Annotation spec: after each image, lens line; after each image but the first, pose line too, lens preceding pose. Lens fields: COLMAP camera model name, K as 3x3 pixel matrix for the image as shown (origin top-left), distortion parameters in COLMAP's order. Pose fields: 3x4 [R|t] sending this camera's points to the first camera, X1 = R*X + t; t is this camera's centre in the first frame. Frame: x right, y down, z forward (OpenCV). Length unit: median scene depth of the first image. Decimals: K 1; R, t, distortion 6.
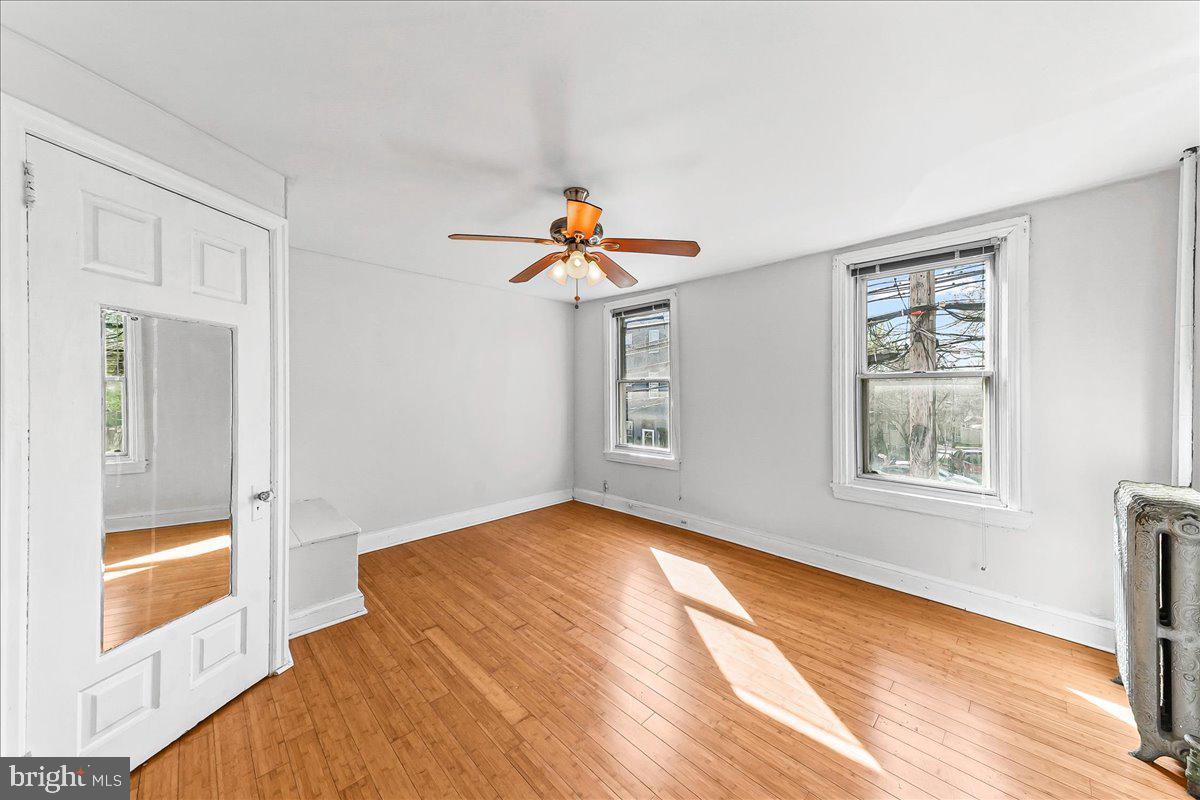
lens RADIAL K [[418.5, 0, 601.3], [0, 418.5, 393.9], [0, 0, 1]] dist [0.000752, -0.000073]
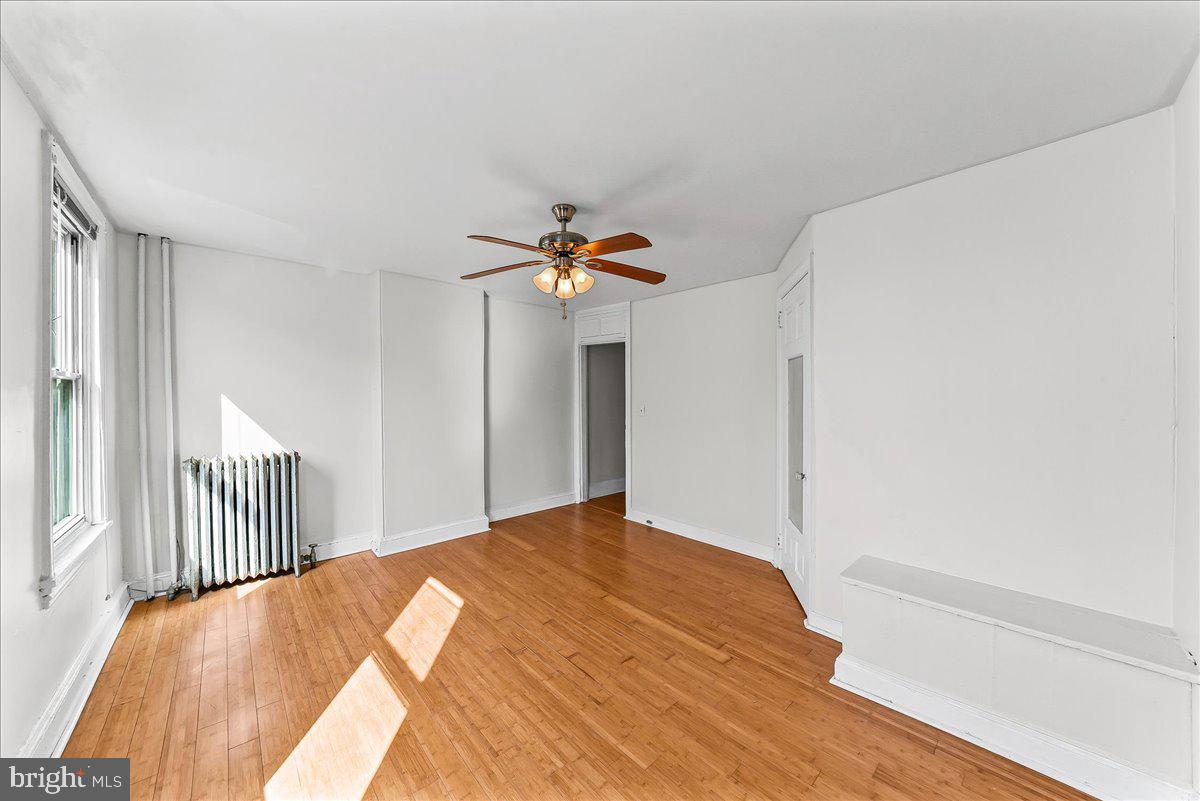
lens RADIAL K [[418.5, 0, 598.9], [0, 418.5, 399.2], [0, 0, 1]] dist [0.000752, -0.000073]
pose [[-0.999111, -0.000604, 0.042151, -0.179981], [-0.000175, 0.999948, 0.010178, -0.014441], [-0.042155, 0.010162, -0.999059, 2.031135]]
